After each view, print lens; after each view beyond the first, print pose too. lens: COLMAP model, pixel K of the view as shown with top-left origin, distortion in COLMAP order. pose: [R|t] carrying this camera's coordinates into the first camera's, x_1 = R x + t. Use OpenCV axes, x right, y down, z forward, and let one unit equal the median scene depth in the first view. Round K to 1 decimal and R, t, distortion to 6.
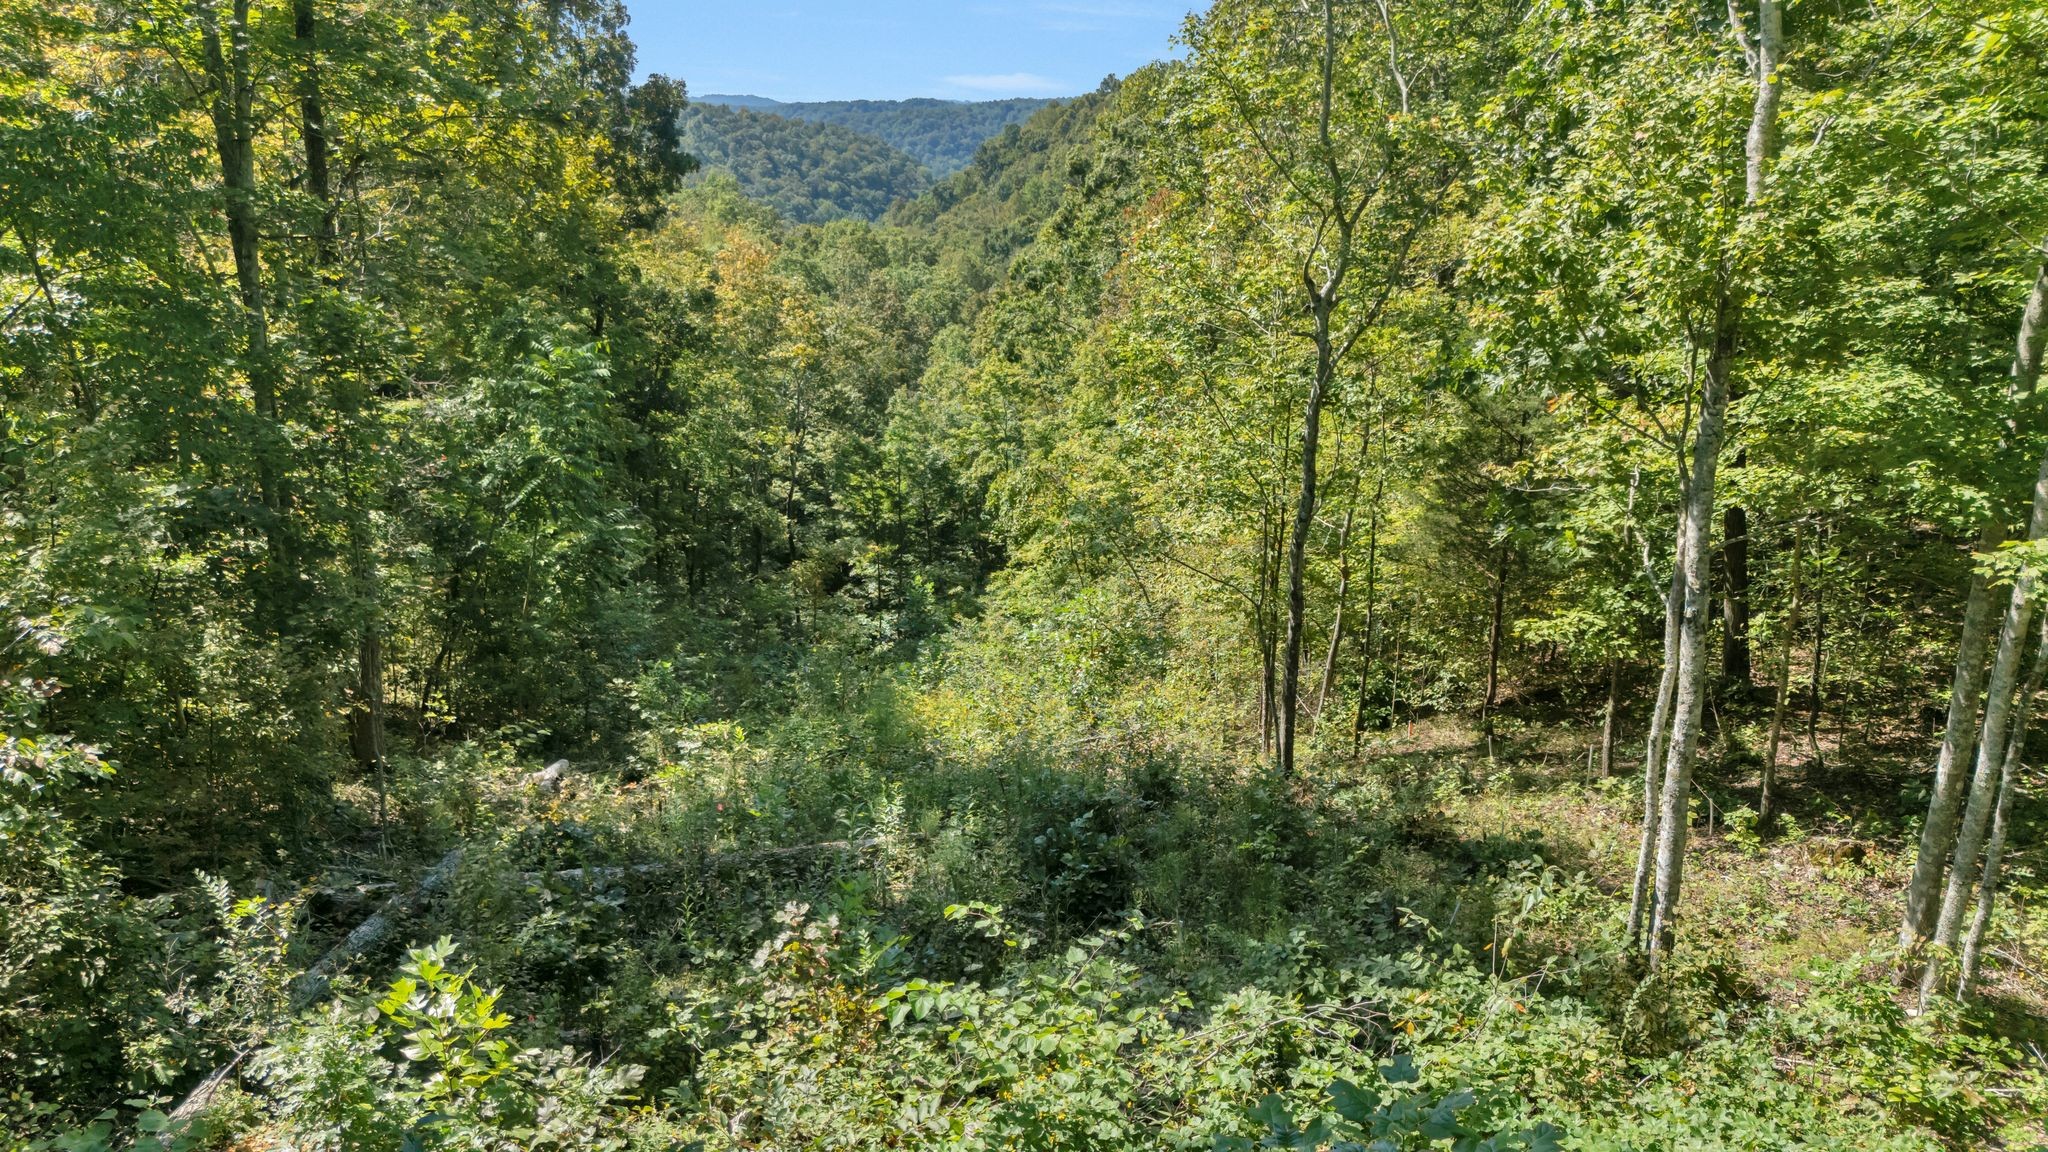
lens RADIAL K [[1428.4, 0, 1024.0], [0, 1428.4, 576.0], [0, 0, 1]] dist [0.185914, -0.382754]
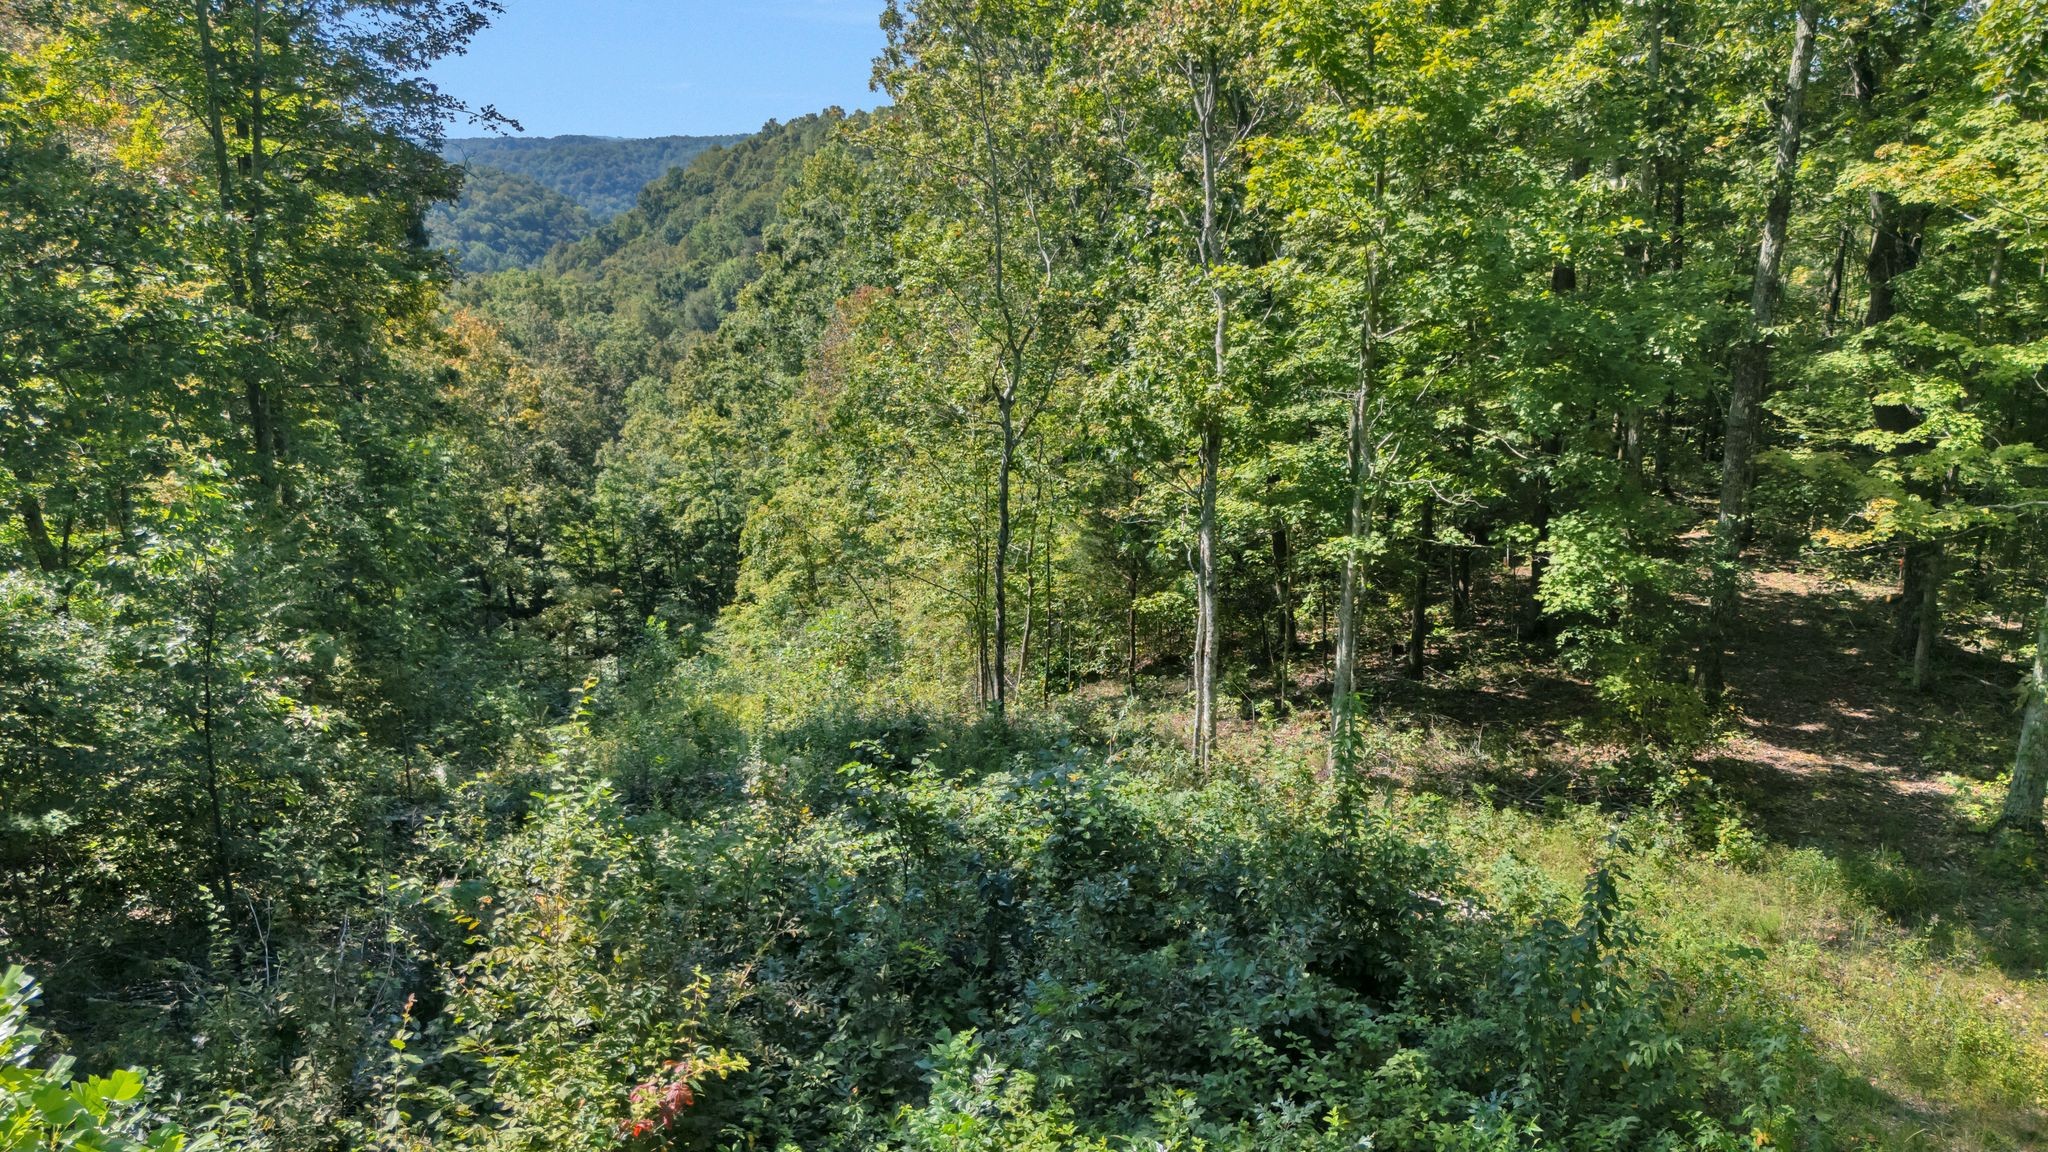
lens RADIAL K [[1500.6, 0, 1017.6], [0, 1500.6, 577.8], [0, 0, 1]] dist [0.091800, -0.099359]
pose [[0.975950, -0.054848, 0.210980, -0.045900], [0.060006, 0.998034, -0.018117, 0.008909], [-0.209571, 0.030341, 0.977323, -0.199621]]
